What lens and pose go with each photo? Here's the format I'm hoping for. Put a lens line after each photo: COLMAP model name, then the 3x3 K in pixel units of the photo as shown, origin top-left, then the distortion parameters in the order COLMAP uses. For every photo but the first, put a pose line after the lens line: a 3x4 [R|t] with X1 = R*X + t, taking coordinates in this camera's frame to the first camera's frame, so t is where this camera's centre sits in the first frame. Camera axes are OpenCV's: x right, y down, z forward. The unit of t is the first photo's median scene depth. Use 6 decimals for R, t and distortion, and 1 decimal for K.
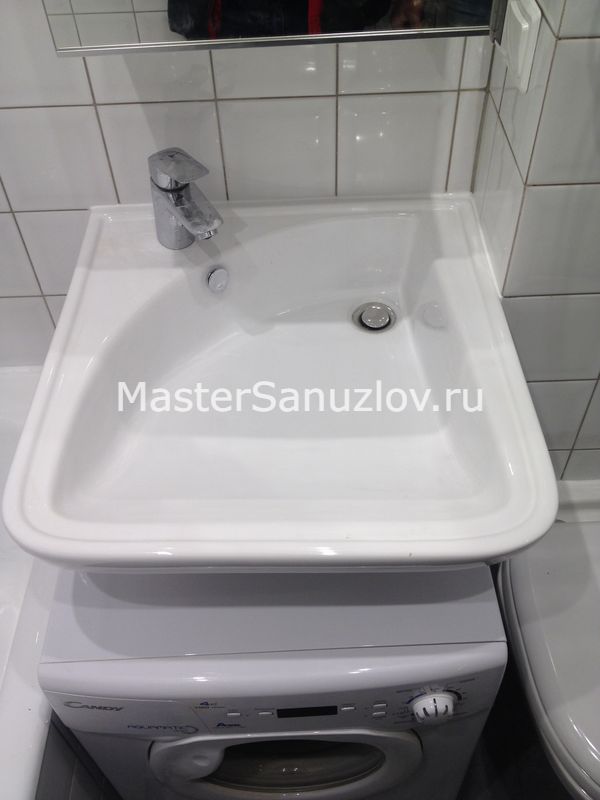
lens RADIAL K [[760.4, 0, 302.2], [0, 760.4, 401.0], [0, 0, 1]] dist [0.024240, 0.000000]
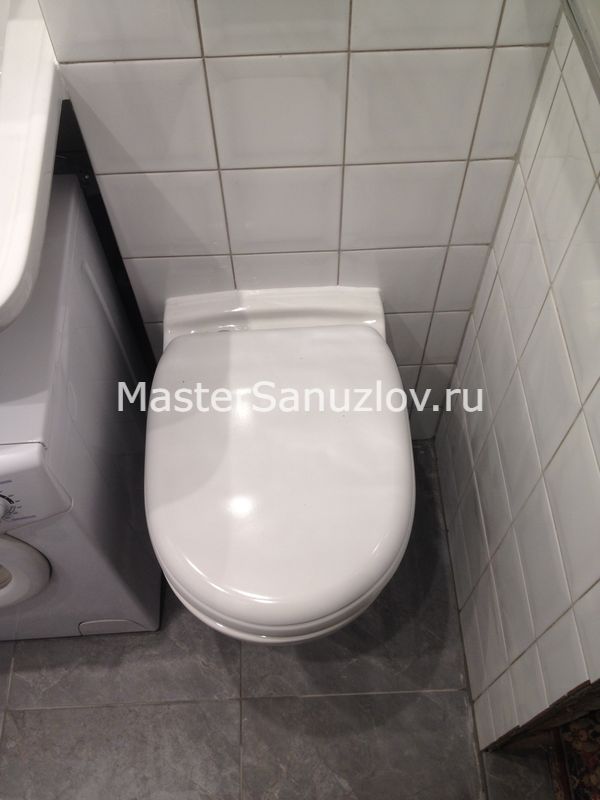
lens RADIAL K [[760.4, 0, 294.9], [0, 760.4, 398.7], [0, 0, 1]] dist [0.024240, 0.000000]
pose [[0.999399, -0.011579, 0.032679, 0.486325], [0.004814, 0.979794, 0.199953, 0.064323], [-0.034334, -0.199675, 0.979260, 0.058602]]
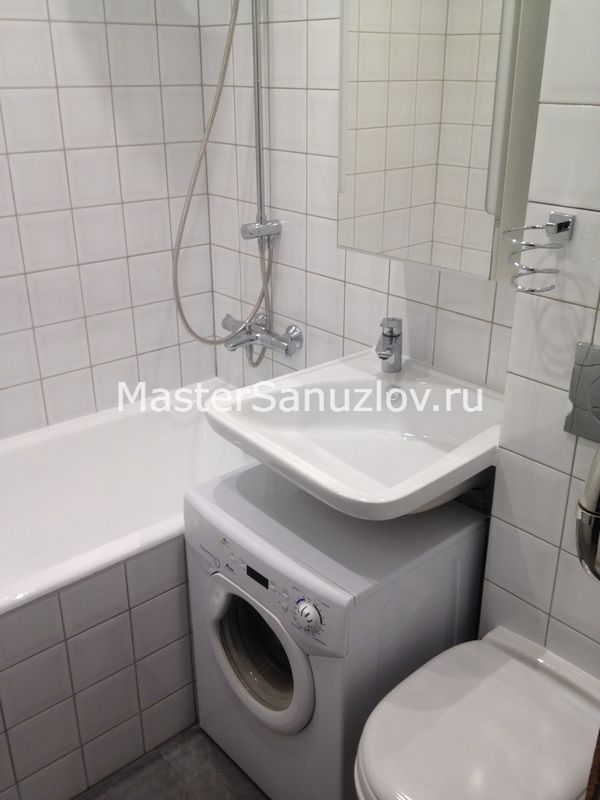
lens RADIAL K [[760.4, 0, 296.0], [0, 760.4, 391.9], [0, 0, 1]] dist [0.024240, 0.000000]
pose [[0.642979, 0.330135, -0.691078, 1.019113], [-0.579103, 0.800073, -0.156595, 0.257006], [0.501216, 0.500893, 0.705612, -0.365600]]
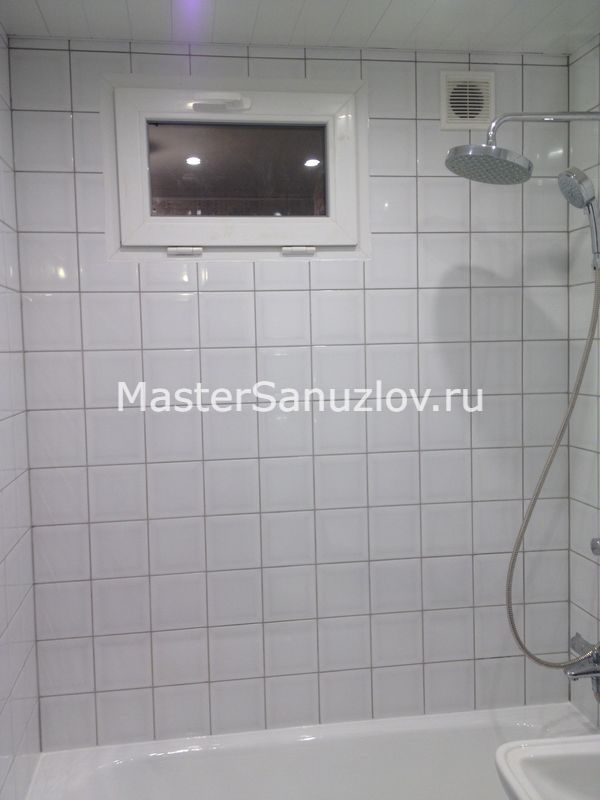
lens RADIAL K [[760.4, 0, 296.4], [0, 760.4, 392.3], [0, 0, 1]] dist [0.024240, 0.000000]
pose [[0.135635, 0.093738, -0.986315, 1.081296], [-0.719833, 0.693358, -0.033094, -0.019753], [0.680767, 0.714470, 0.161519, -0.265562]]
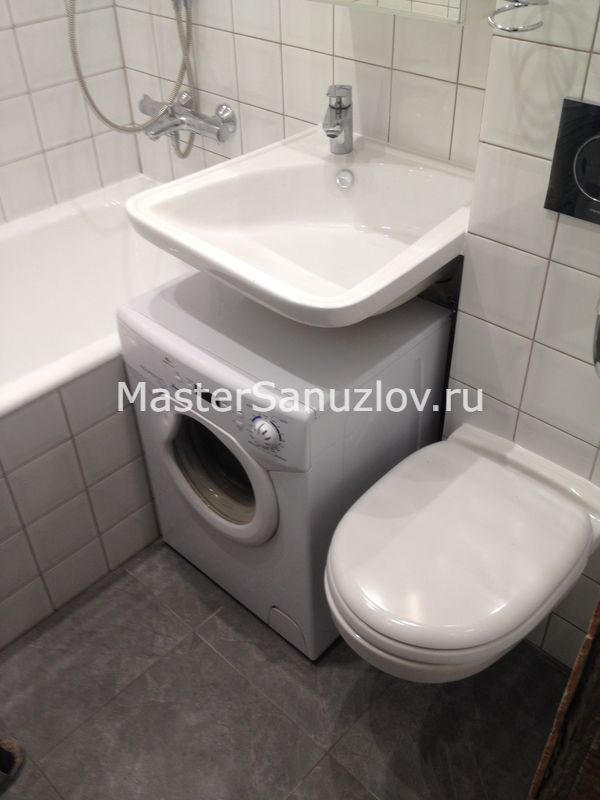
lens RADIAL K [[760.4, 0, 297.3], [0, 760.4, 394.6], [0, 0, 1]] dist [0.024240, 0.000000]
pose [[0.714996, 0.446678, -0.537828, 0.897908], [-0.515984, 0.856229, 0.025161, 0.237477], [0.471743, 0.259521, 0.842679, -0.231379]]
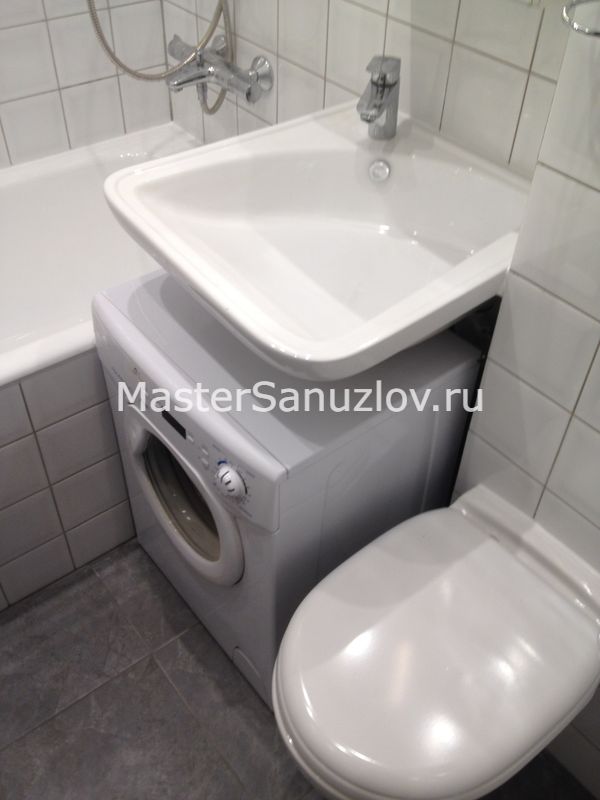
lens RADIAL K [[760.4, 0, 297.0], [0, 760.4, 395.6], [0, 0, 1]] dist [0.024240, 0.000000]
pose [[0.608344, 0.578332, -0.543553, 0.762787], [-0.615834, 0.775981, 0.136390, 0.044252], [0.500665, 0.251767, 0.828220, -0.022272]]
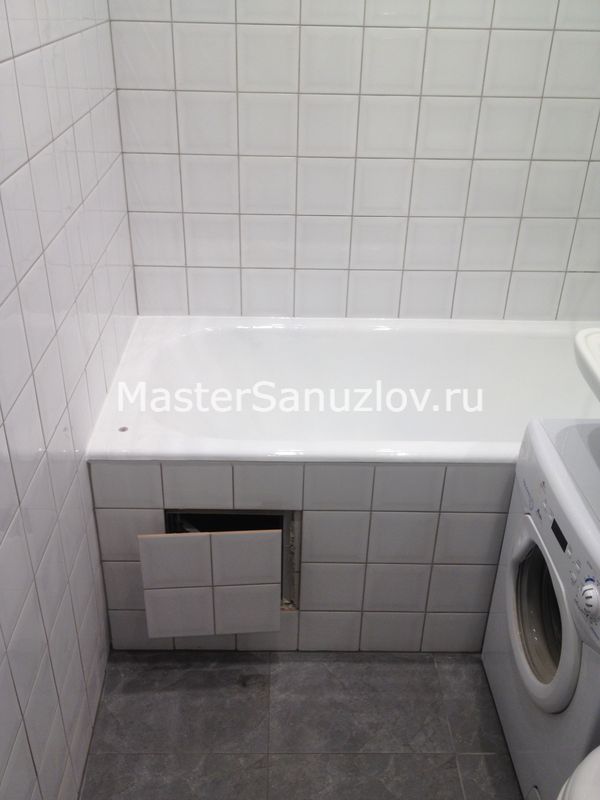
lens RADIAL K [[760.4, 0, 298.1], [0, 760.4, 395.0], [0, 0, 1]] dist [0.024240, 0.000000]
pose [[0.005861, 0.527482, -0.849546, 1.048800], [-0.753967, 0.560405, 0.342754, 0.103184], [0.656886, 0.638520, 0.400989, -0.136688]]
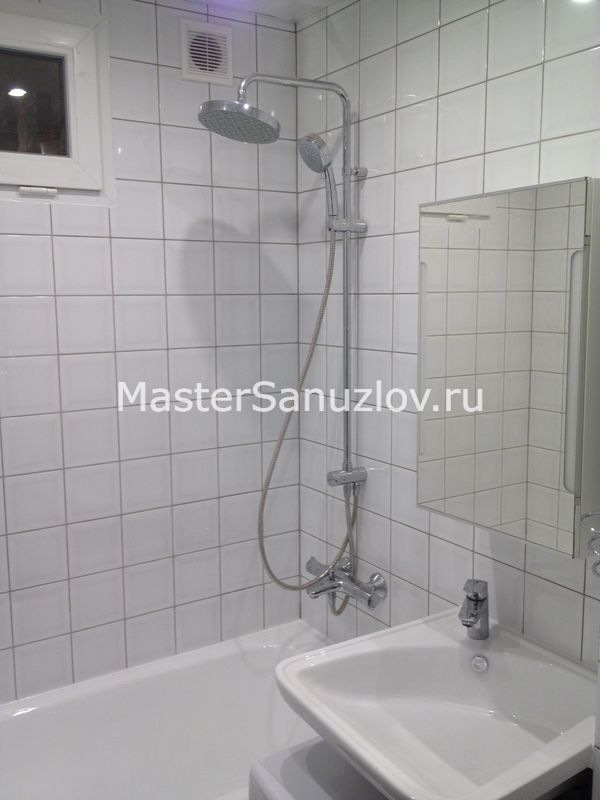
lens RADIAL K [[760.4, 0, 296.4], [0, 760.4, 391.4], [0, 0, 1]] dist [0.024240, 0.000000]
pose [[0.530297, 0.142937, -0.835676, 1.034095], [-0.634785, 0.720324, -0.279610, 0.134349], [0.561990, 0.678751, 0.472720, -0.411402]]
